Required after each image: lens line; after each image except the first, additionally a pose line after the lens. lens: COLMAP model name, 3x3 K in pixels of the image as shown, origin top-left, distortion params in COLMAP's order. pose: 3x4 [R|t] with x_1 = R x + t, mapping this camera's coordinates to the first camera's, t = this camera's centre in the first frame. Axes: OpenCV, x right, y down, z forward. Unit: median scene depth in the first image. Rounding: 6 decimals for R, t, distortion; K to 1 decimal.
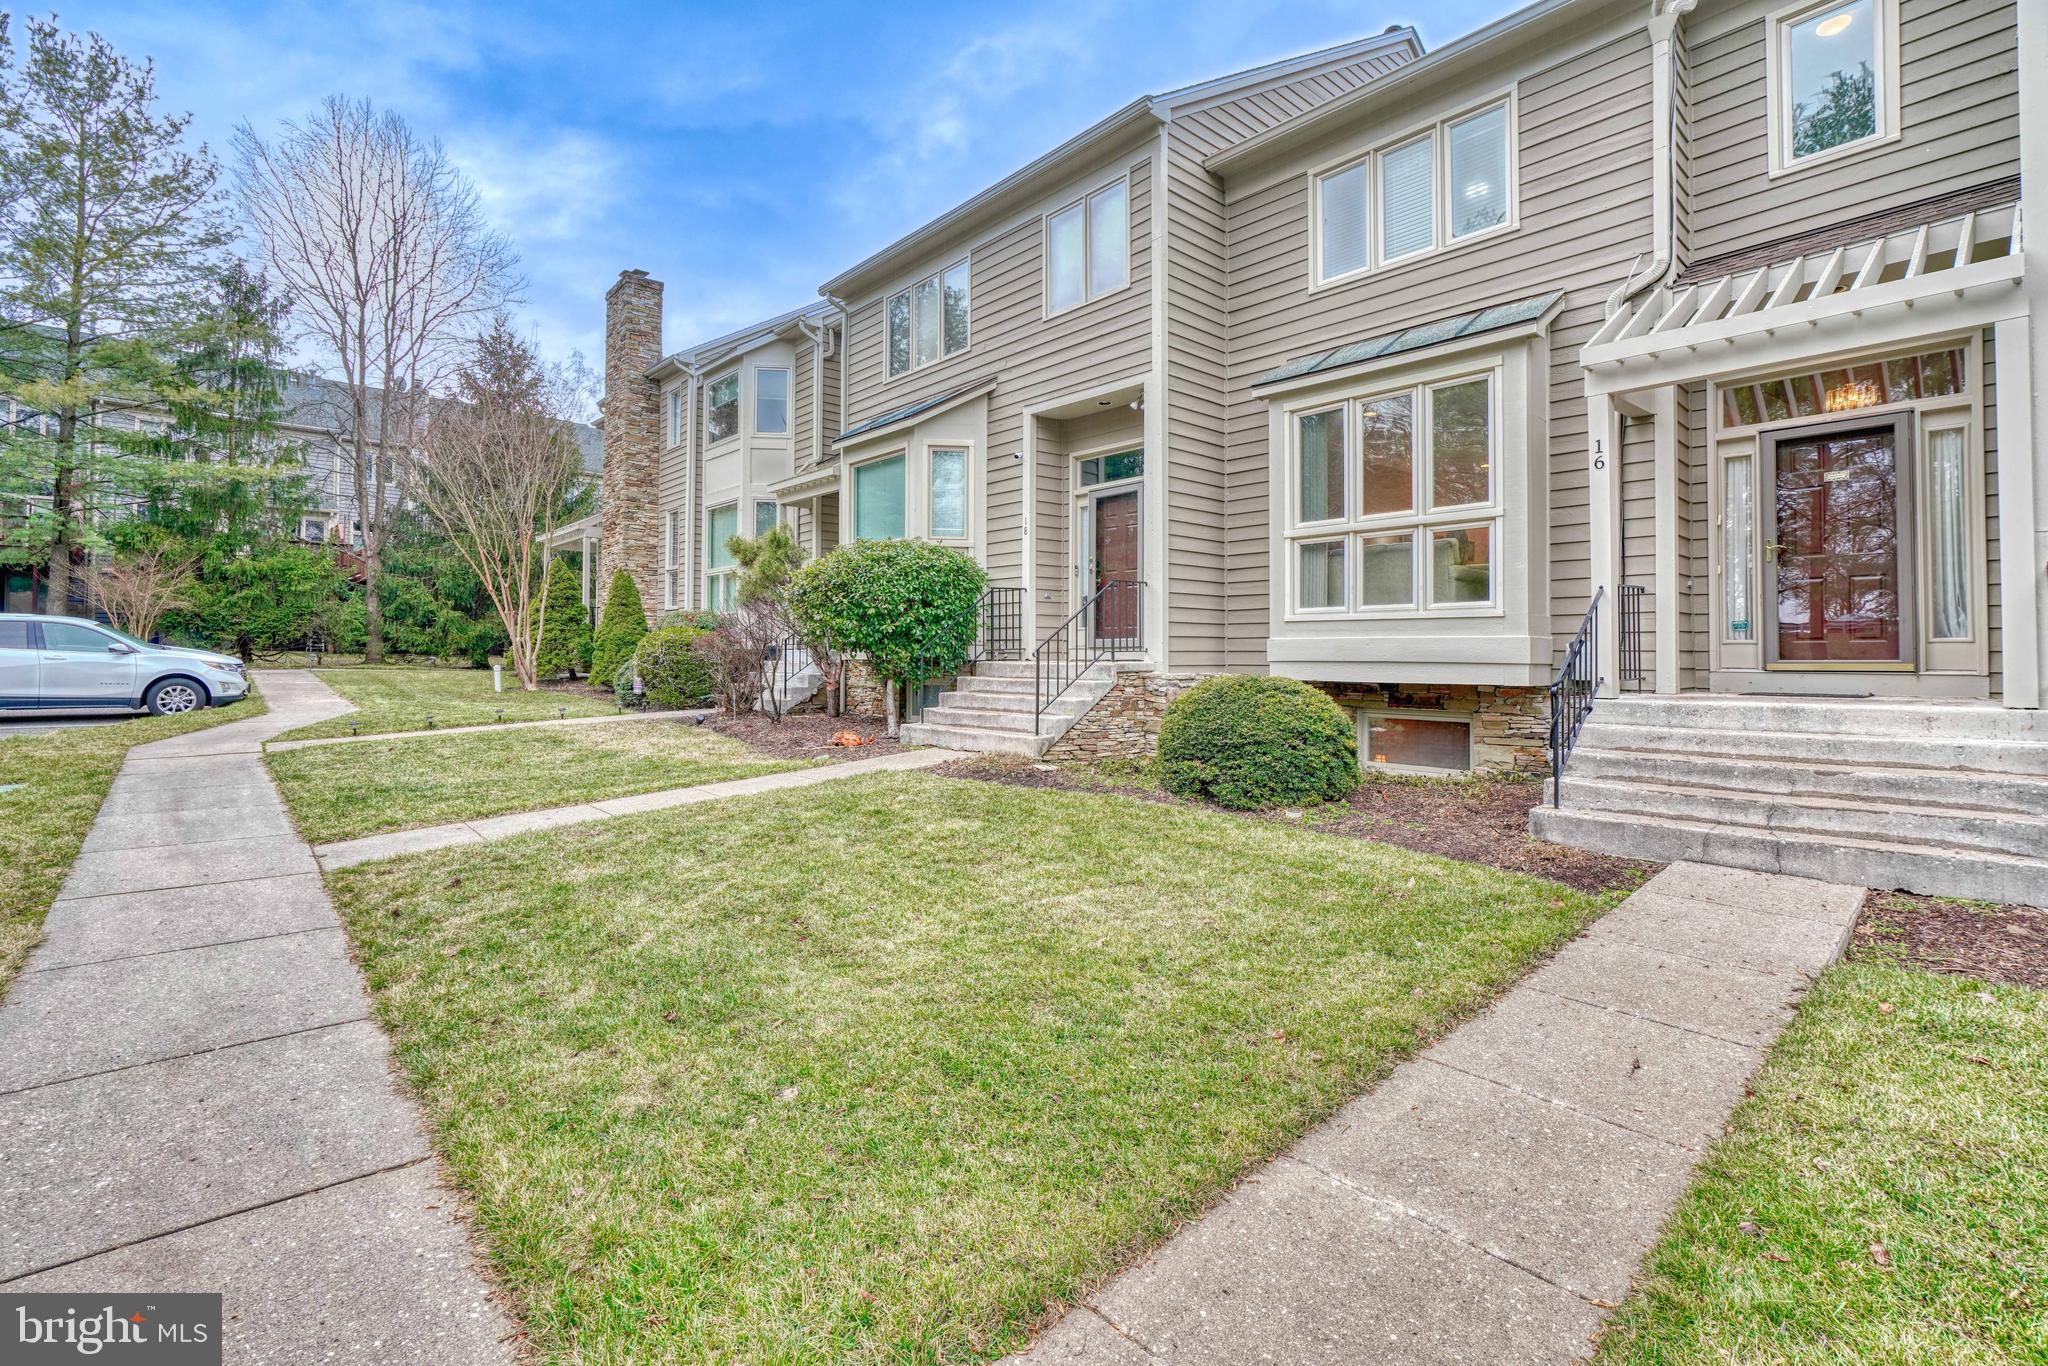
lens RADIAL K [[931.9, 0, 1004.6], [0, 931.9, 633.2], [0, 0, 1]] dist [-0.012497, 0.004236]
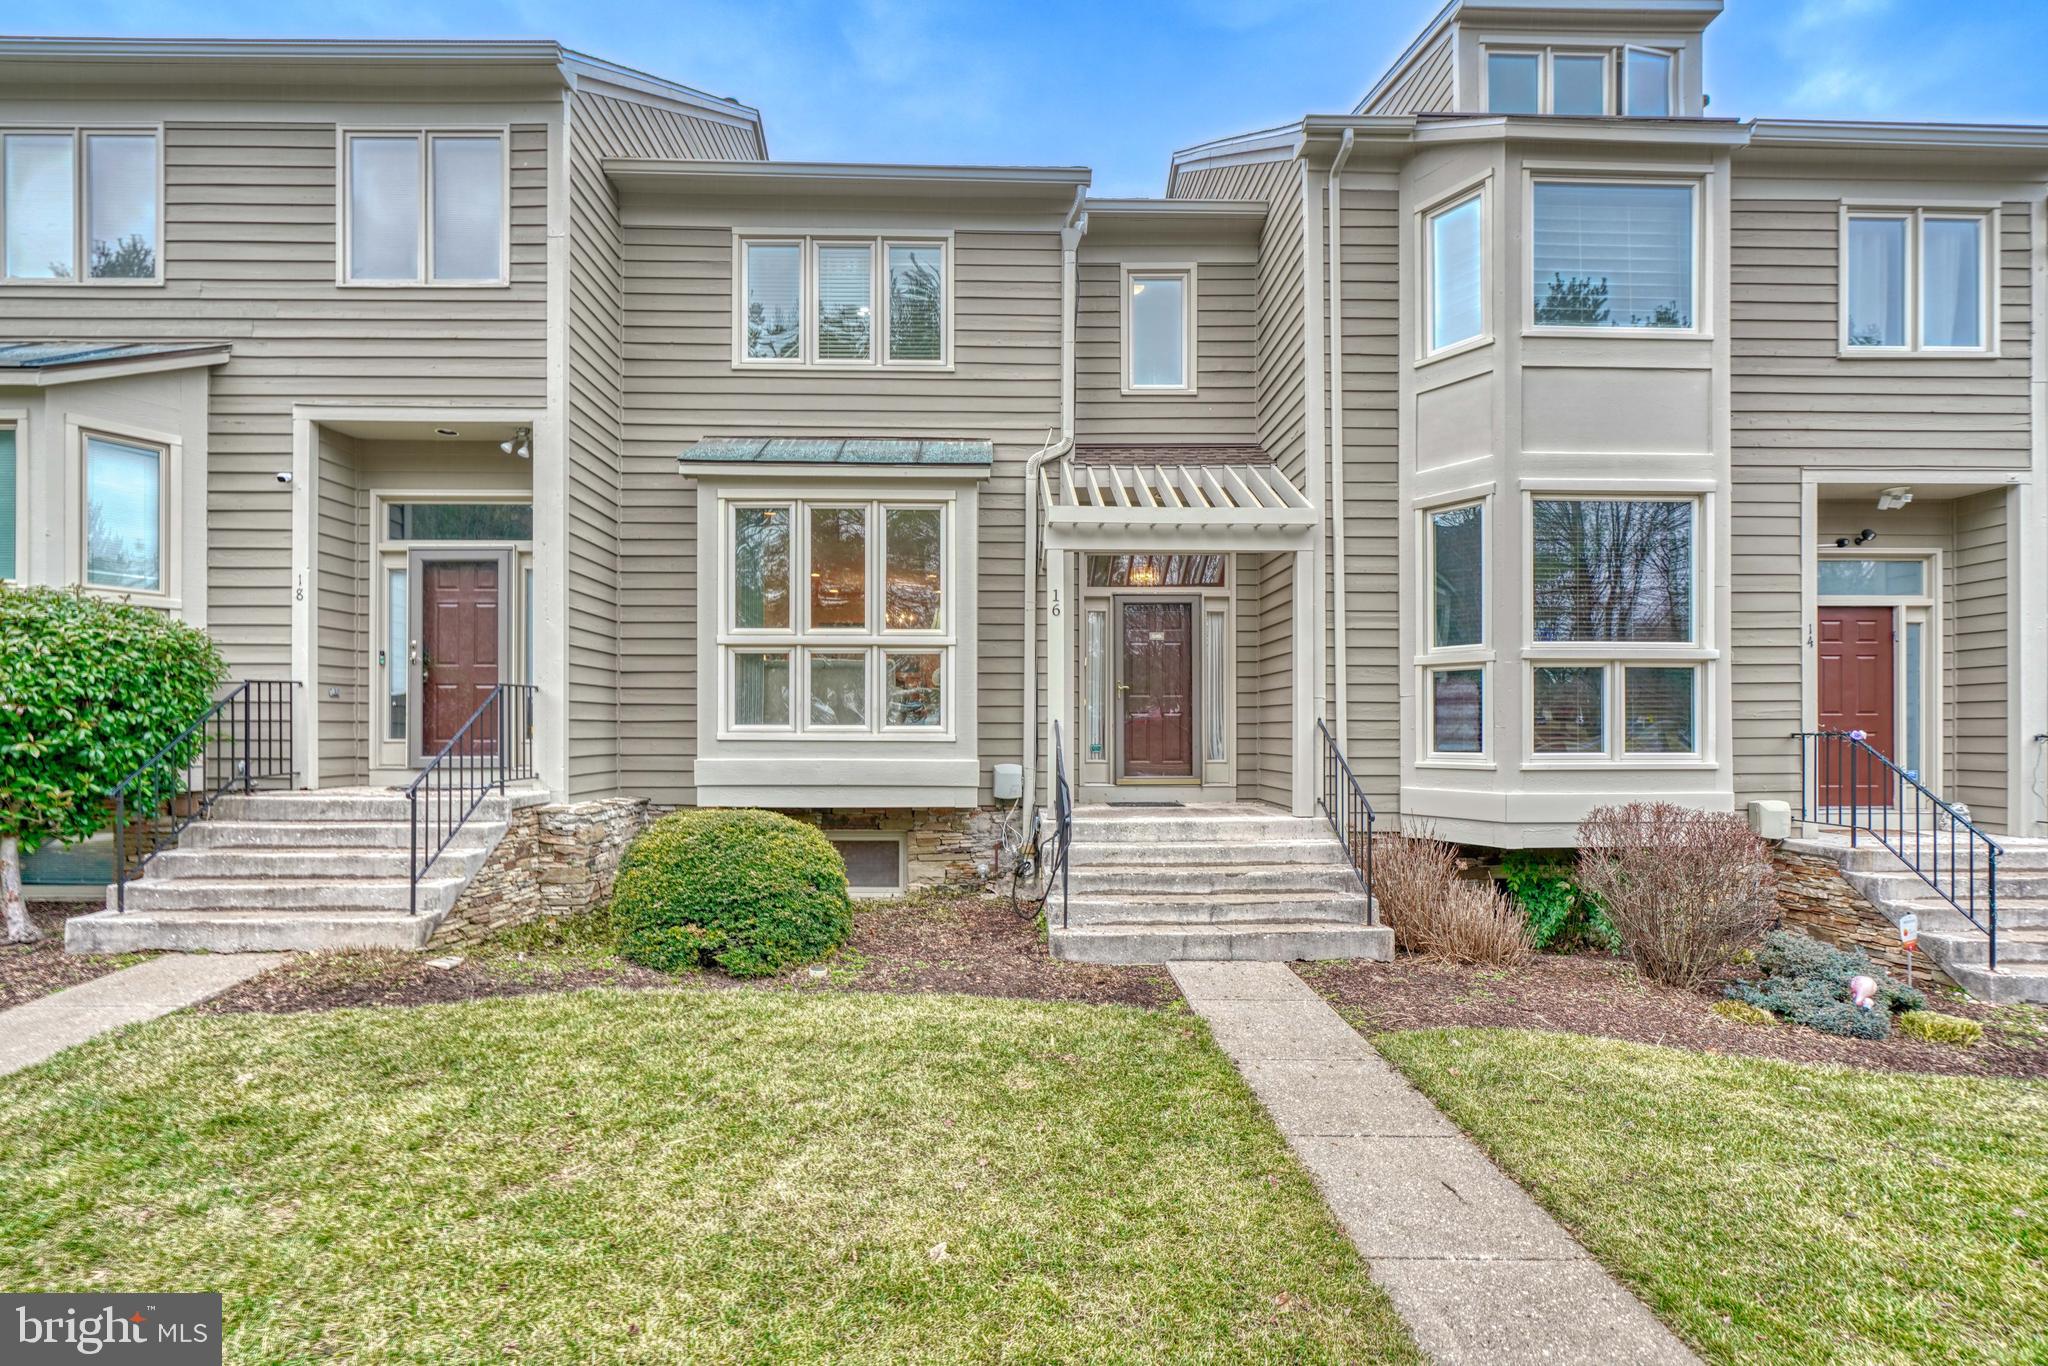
lens RADIAL K [[931.9, 0, 1011.4], [0, 931.9, 731.8], [0, 0, 1]] dist [-0.012497, 0.004236]
pose [[0.644841, -0.001831, 0.764314, -0.199151], [-0.018362, 0.999671, 0.017886, -0.042881], [-0.764096, -0.025568, 0.644596, 0.238446]]
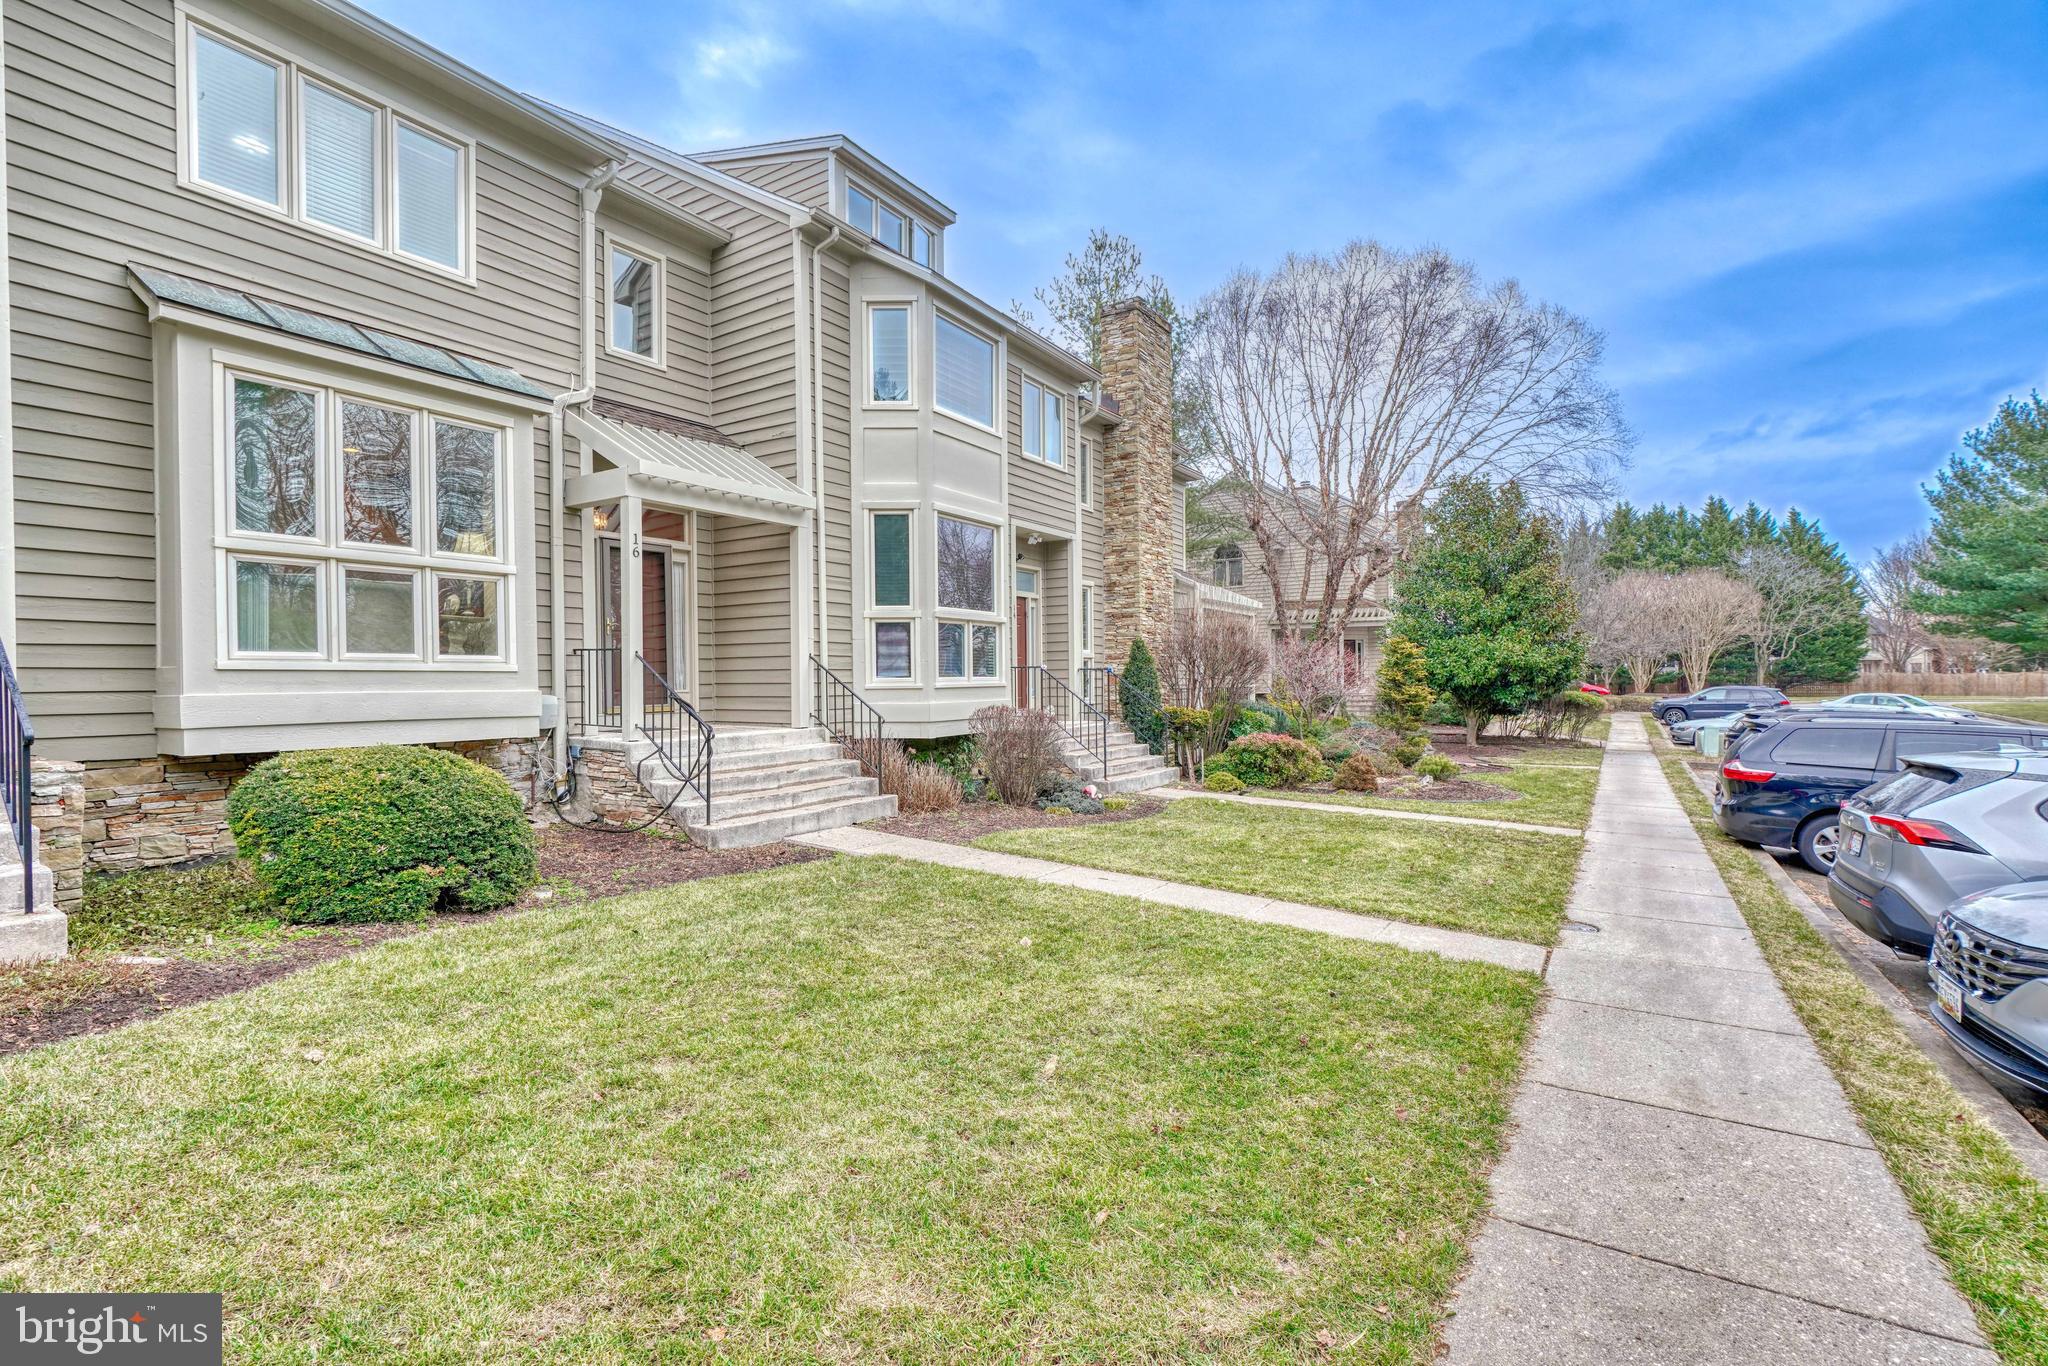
lens RADIAL K [[931.9, 0, 1016.6], [0, 931.9, 679.2], [0, 0, 1]] dist [-0.012497, 0.004236]
pose [[-0.276193, 0.000084, 0.961102, -0.541998], [-0.015562, 0.999869, -0.004559, -0.011826], [-0.960976, -0.016216, -0.276155, 0.656376]]
